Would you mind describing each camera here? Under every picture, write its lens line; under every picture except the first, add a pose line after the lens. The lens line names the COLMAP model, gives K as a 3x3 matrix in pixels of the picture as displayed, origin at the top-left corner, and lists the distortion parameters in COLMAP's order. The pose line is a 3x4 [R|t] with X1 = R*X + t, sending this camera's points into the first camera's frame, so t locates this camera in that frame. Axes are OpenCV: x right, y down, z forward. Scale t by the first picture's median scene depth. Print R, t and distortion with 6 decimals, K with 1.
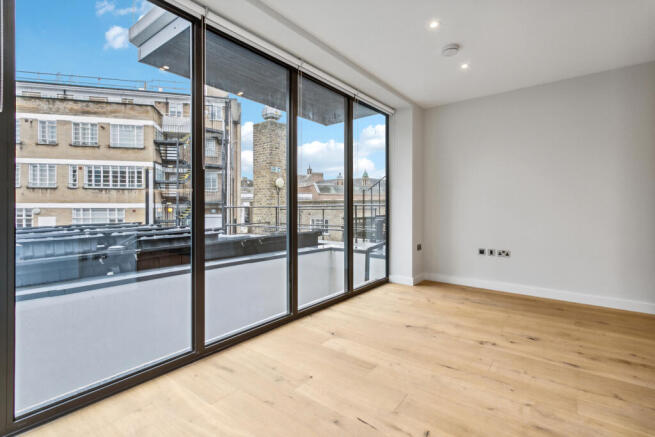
lens RADIAL K [[313.3, 0, 326.4], [0, 313.3, 209.6], [0, 0, 1]] dist [0.002127, 0.000333]
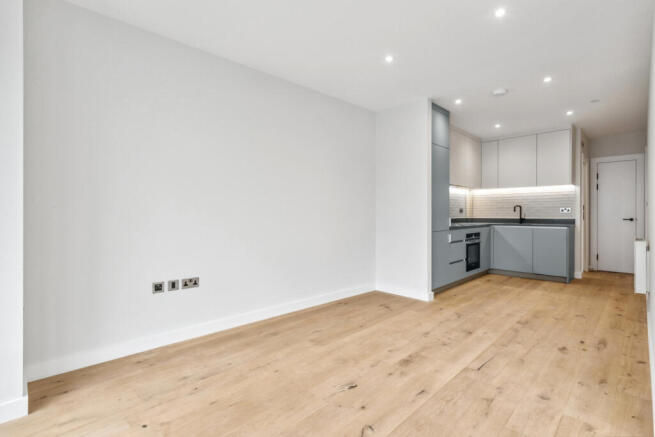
lens RADIAL K [[313.3, 0, 326.4], [0, 313.3, 209.6], [0, 0, 1]] dist [0.002127, 0.000333]
pose [[0.124382, 0.003246, 0.992229, -0.017676], [0.000334, 0.999994, -0.003314, -0.004028], [-0.992234, 0.000744, 0.124381, 0.124311]]
